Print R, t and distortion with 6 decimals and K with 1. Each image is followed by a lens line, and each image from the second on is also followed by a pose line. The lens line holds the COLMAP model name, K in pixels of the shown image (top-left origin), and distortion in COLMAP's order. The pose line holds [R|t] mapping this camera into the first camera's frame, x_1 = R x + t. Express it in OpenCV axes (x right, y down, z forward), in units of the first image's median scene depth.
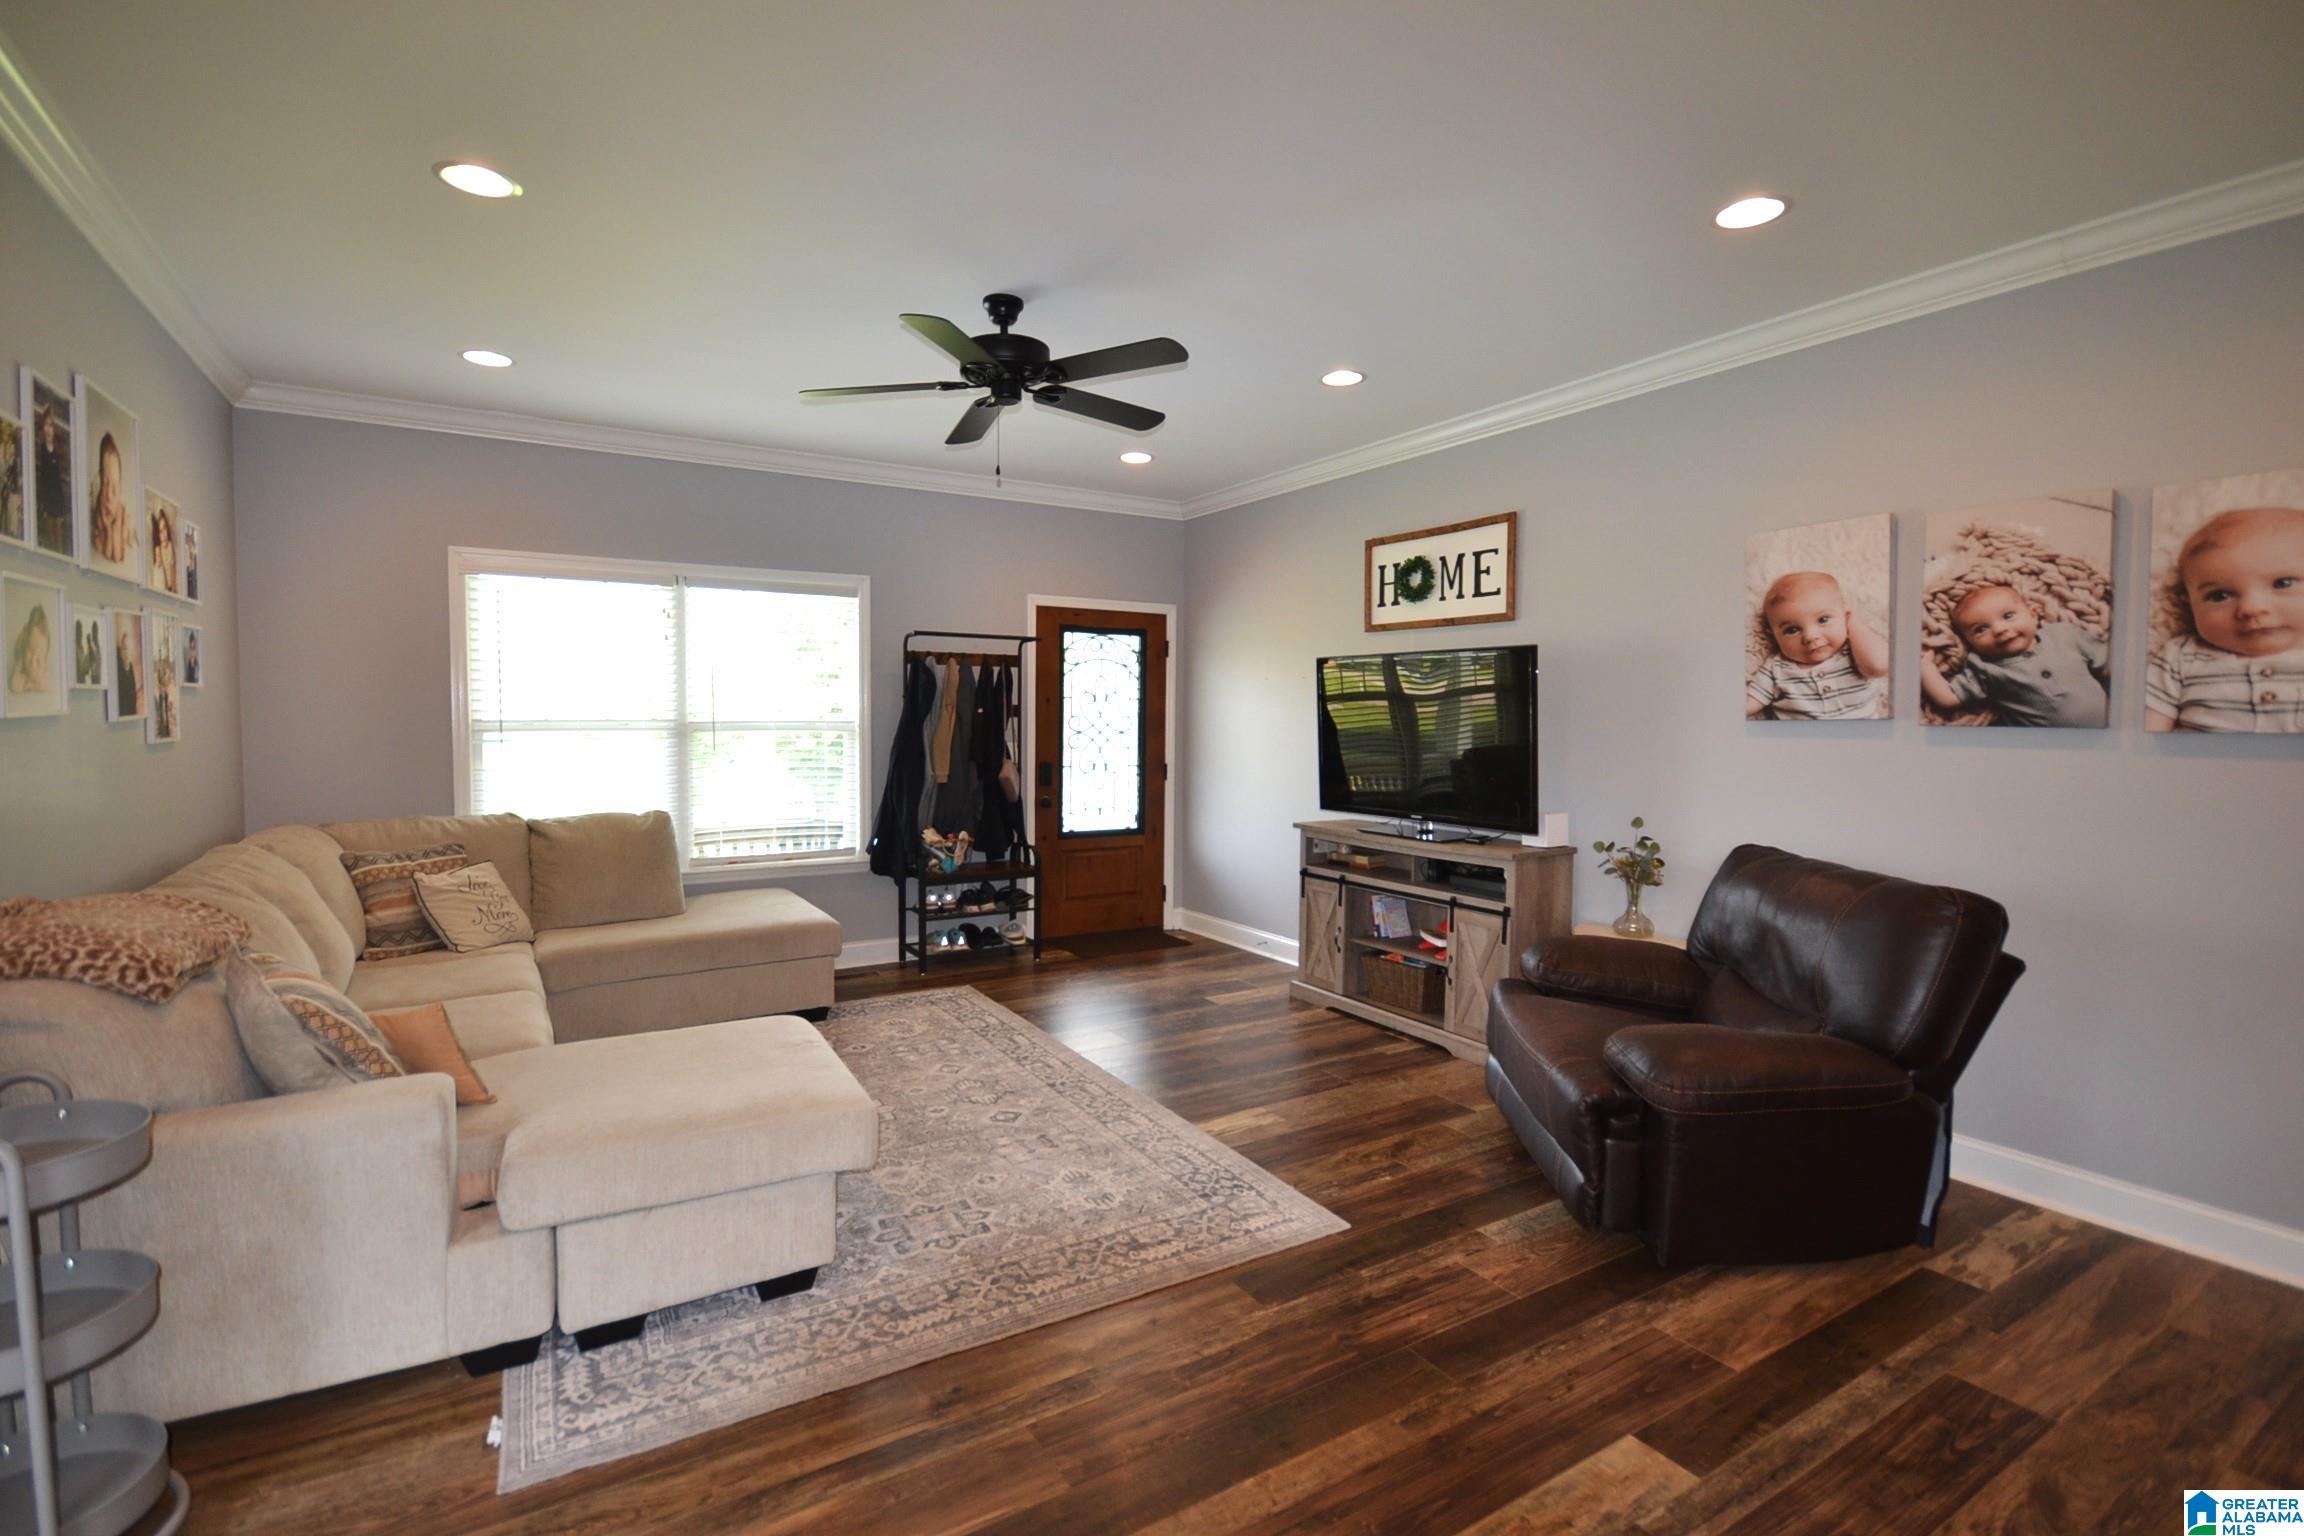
lens RADIAL K [[1054.4, 0, 1152.0], [0, 1054.4, 768.0], [0, 0, 1]] dist [-0.002417, -0.000536]
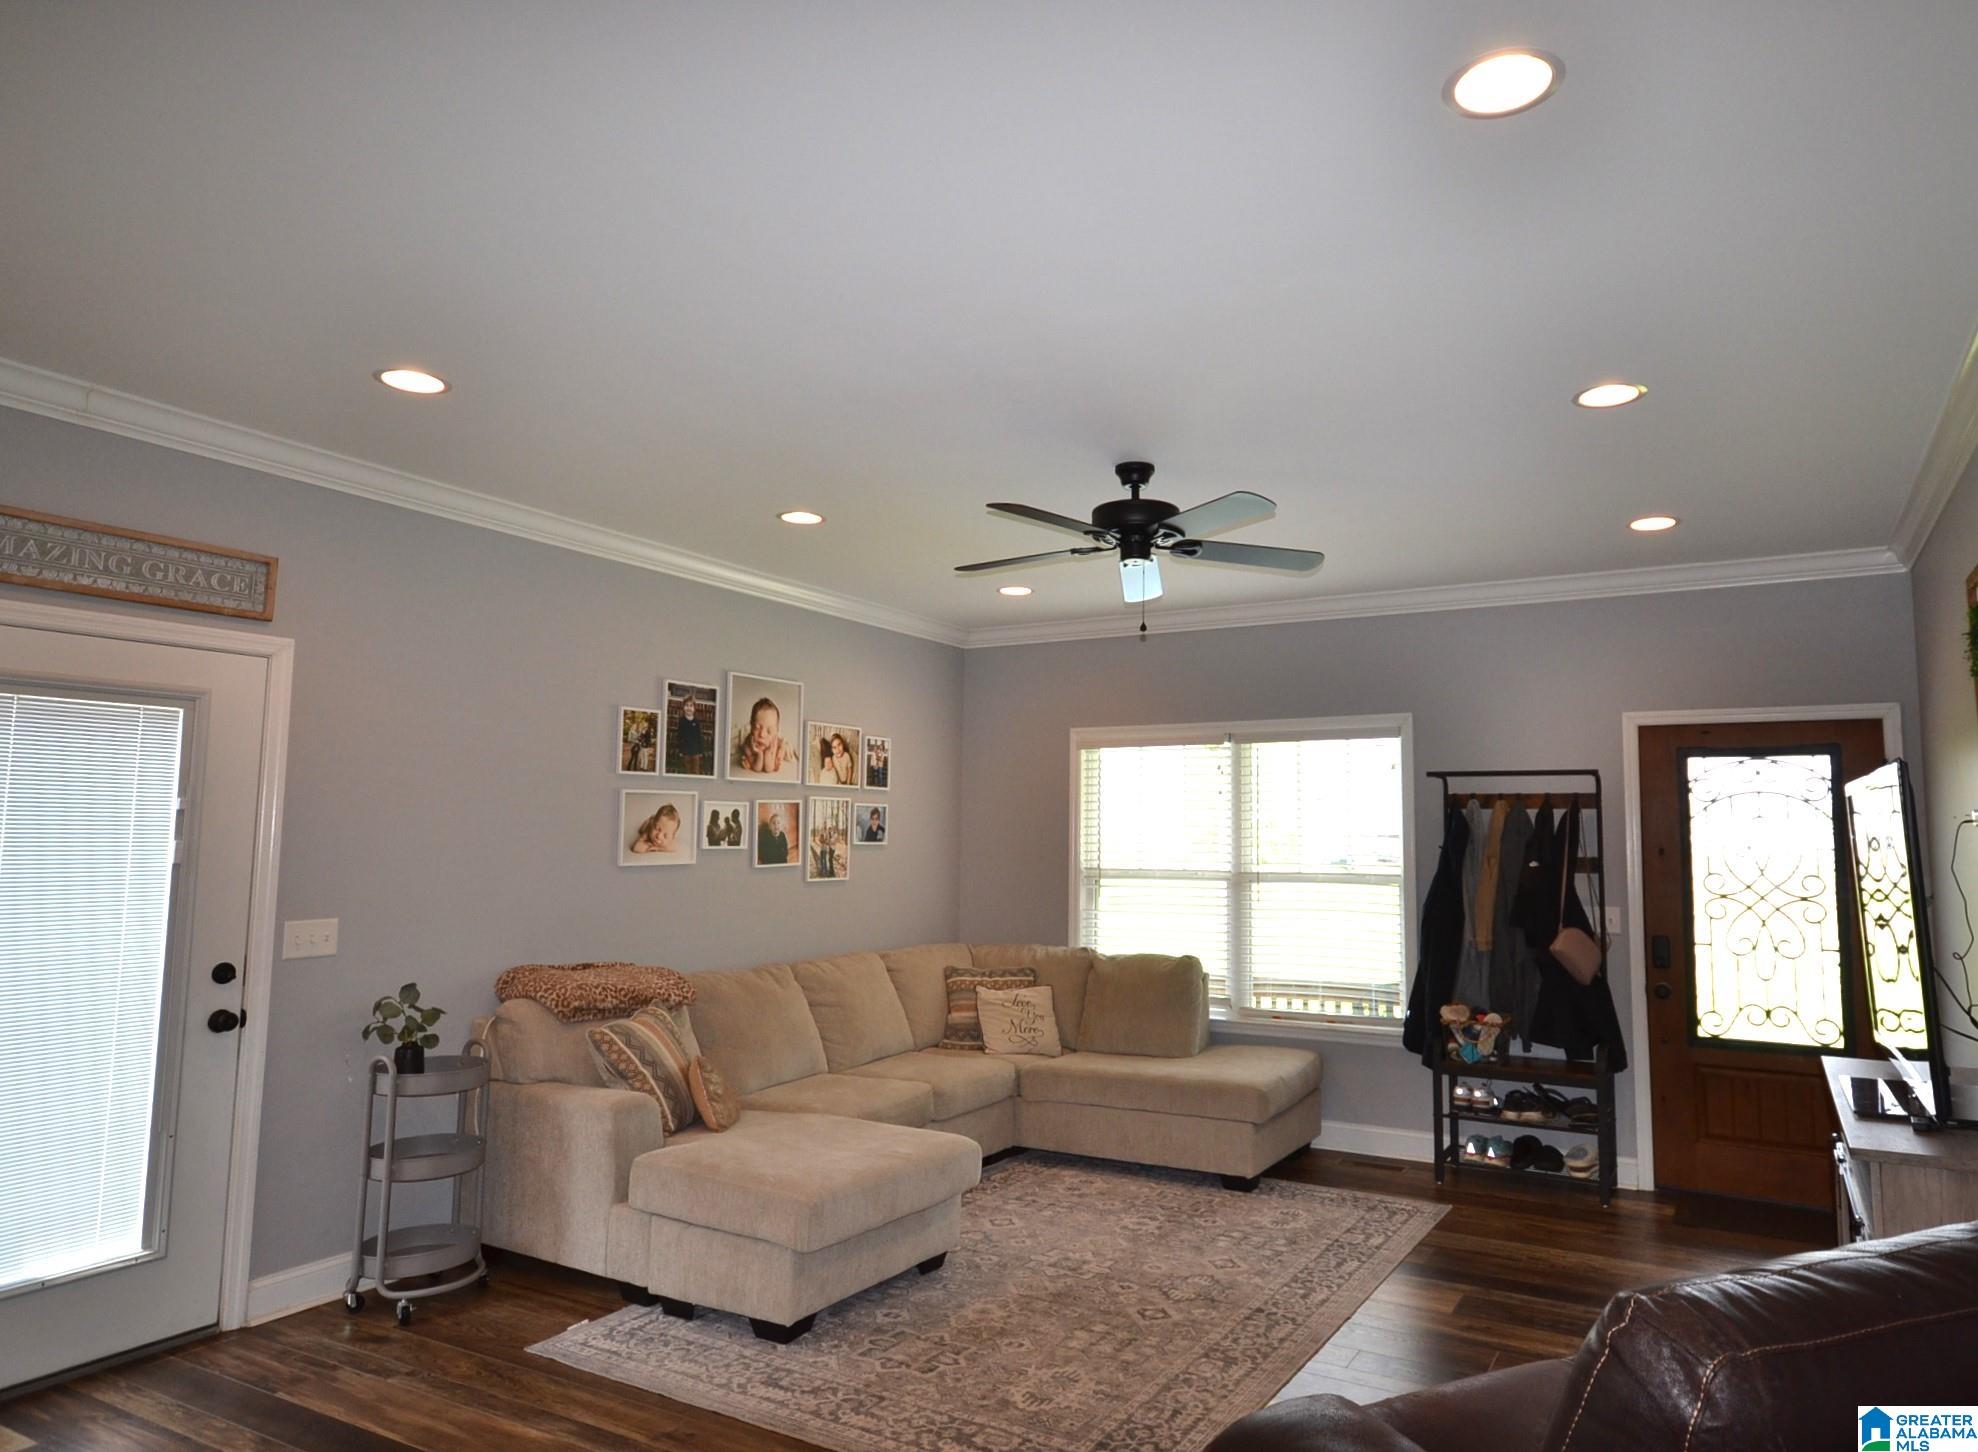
lens RADIAL K [[1241.6, 0, 1063.1], [0, 1241.6, 733.0], [0, 0, 1]] dist [0.004268, 0.002237]
pose [[0.492790, -0.081066, -0.866364, 0.804612], [-0.050950, 0.991254, -0.121733, -0.033135], [0.868655, 0.104130, 0.484350, 0.362720]]
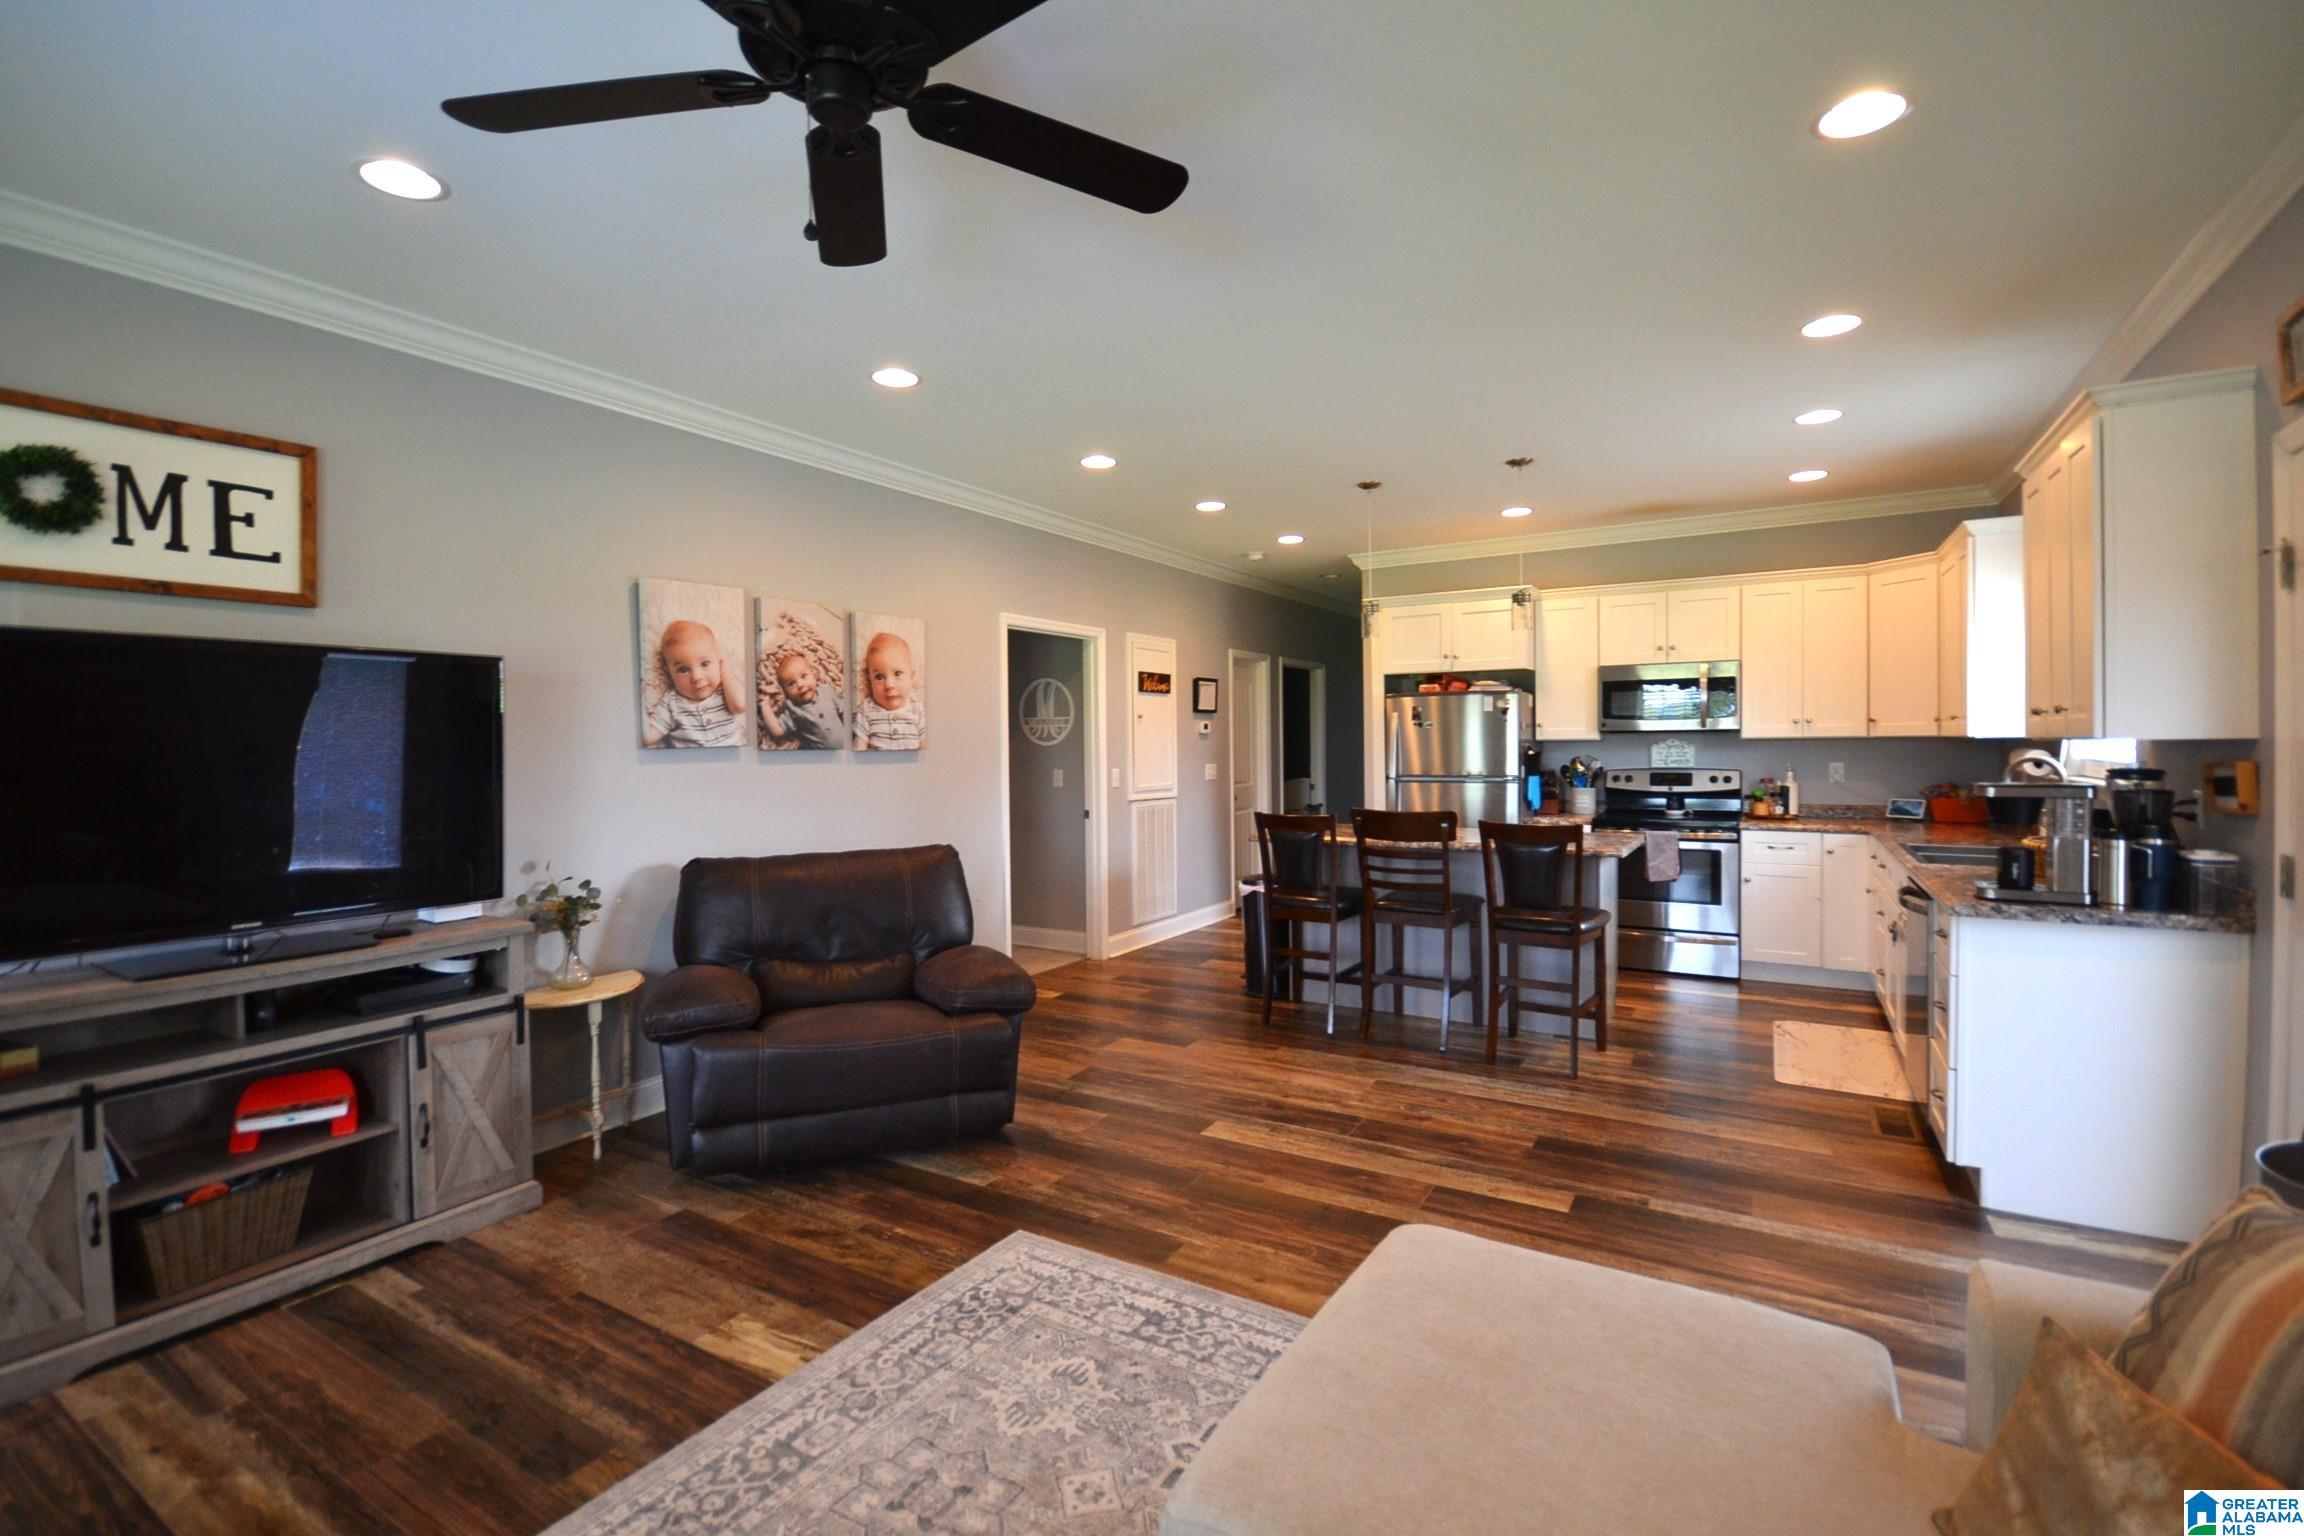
lens RADIAL K [[1030.2, 0, 1125.4], [0, 1030.2, 763.9], [0, 0, 1]] dist [-0.000918, -0.000357]
pose [[-0.446574, -0.017133, 0.894583, -0.609530], [0.057219, 0.997223, 0.047663, -0.053673], [-0.892915, 0.072472, -0.444354, 1.063879]]
